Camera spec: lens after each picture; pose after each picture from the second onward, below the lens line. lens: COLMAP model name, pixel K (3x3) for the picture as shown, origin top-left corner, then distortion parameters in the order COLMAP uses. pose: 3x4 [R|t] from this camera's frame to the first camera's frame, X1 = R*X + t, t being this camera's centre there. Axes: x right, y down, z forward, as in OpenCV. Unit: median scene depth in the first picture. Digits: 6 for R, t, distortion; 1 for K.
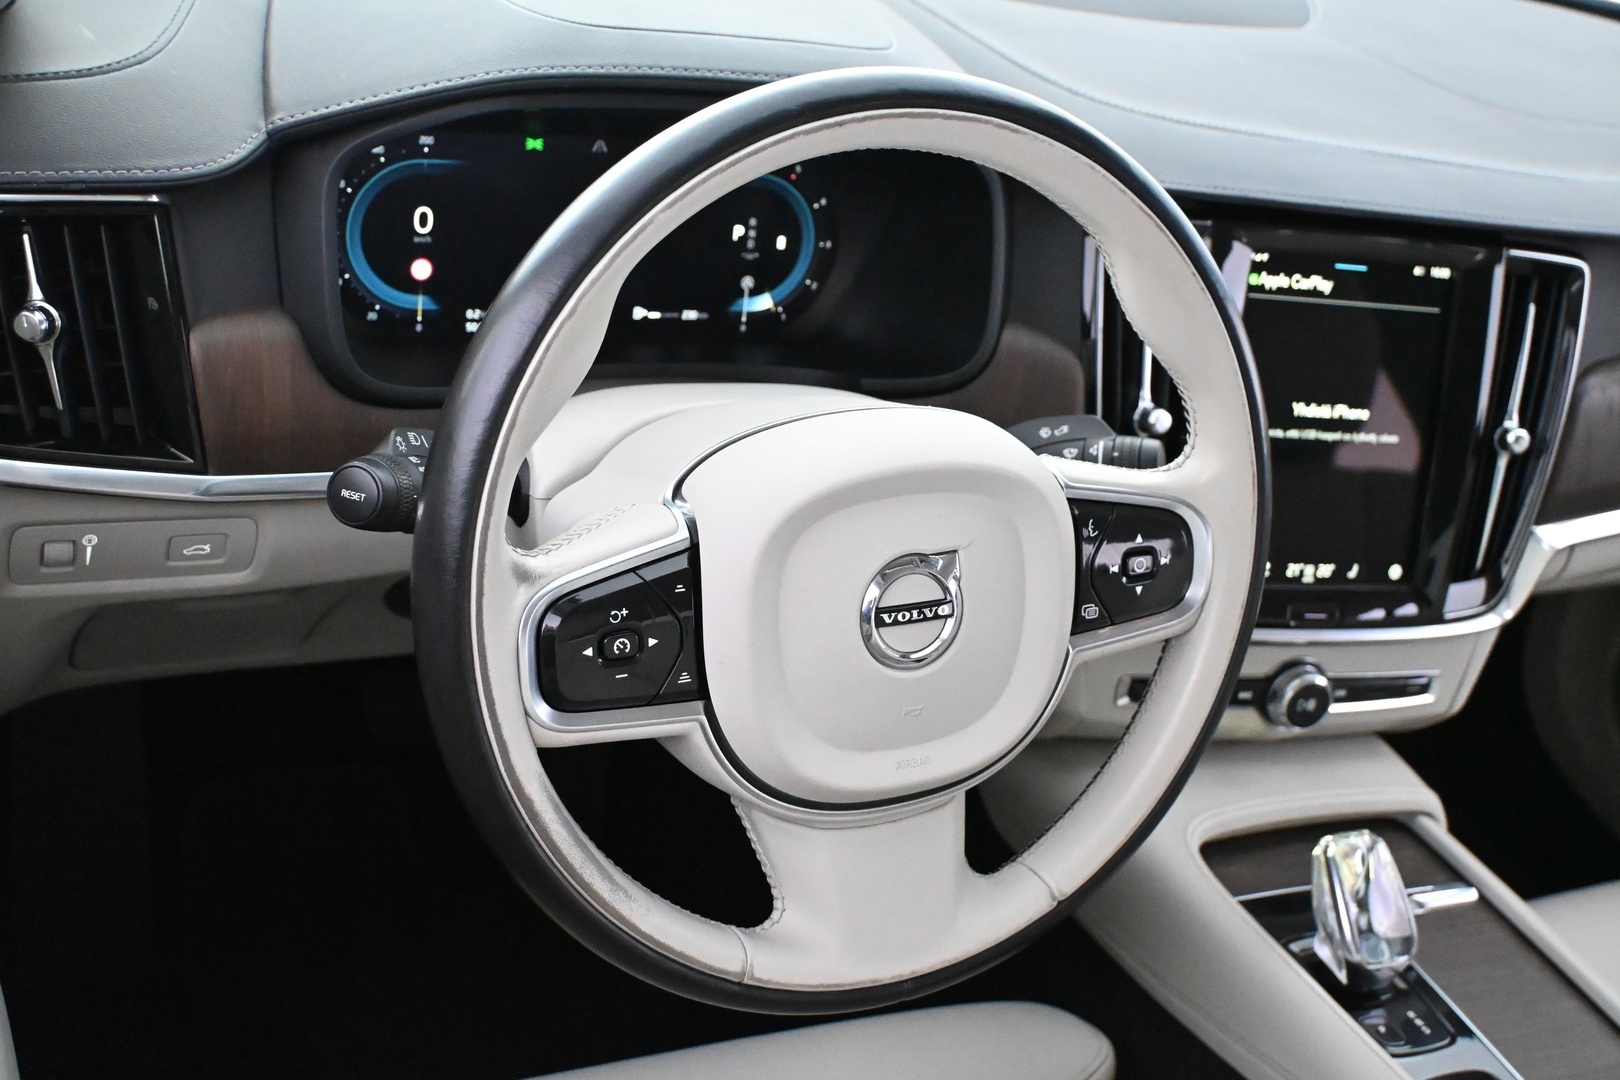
lens RADIAL K [[1907.2, 0, 812.7], [0, 1907.2, 541.4], [0, 0, 1]] dist [0.016732, 0.000000]
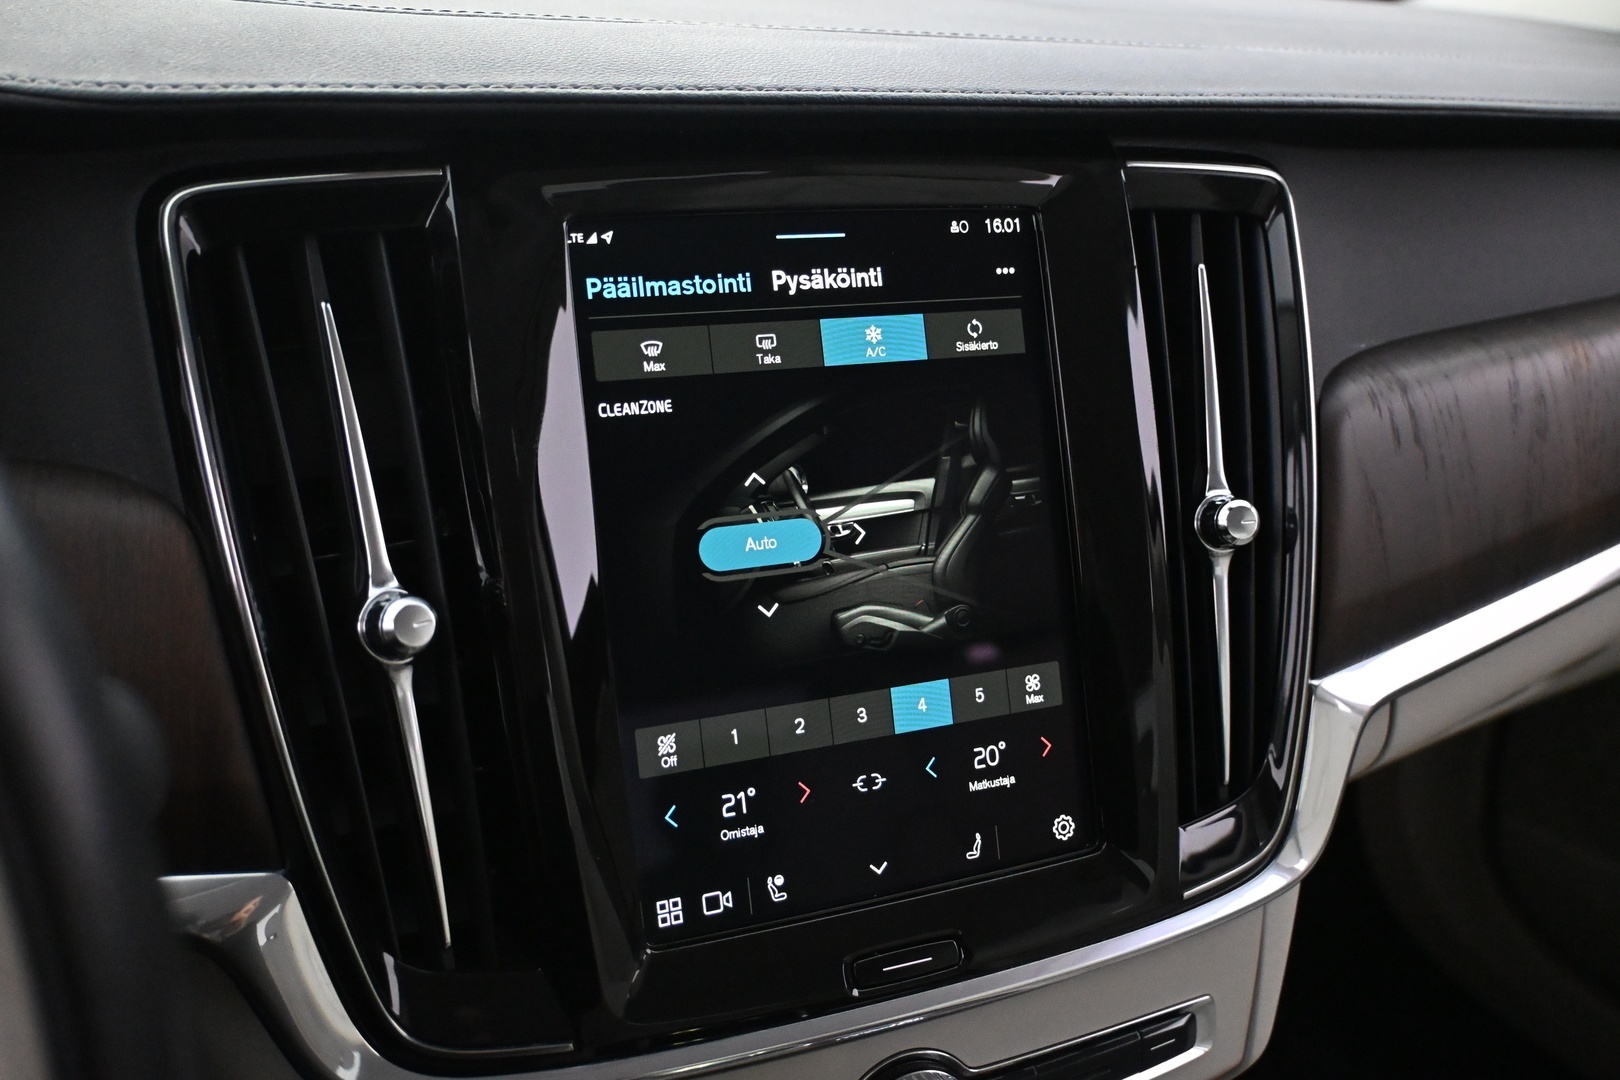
lens RADIAL K [[1536.8, 0, 810.6], [0, 1536.8, 540.4], [0, 0, 1]] dist [-0.009103, 0.000000]
pose [[0.978898, -0.199078, 0.046113, 0.236938], [0.203806, 0.967552, -0.149353, -0.009681], [-0.014884, 0.155599, 0.987708, 0.596827]]
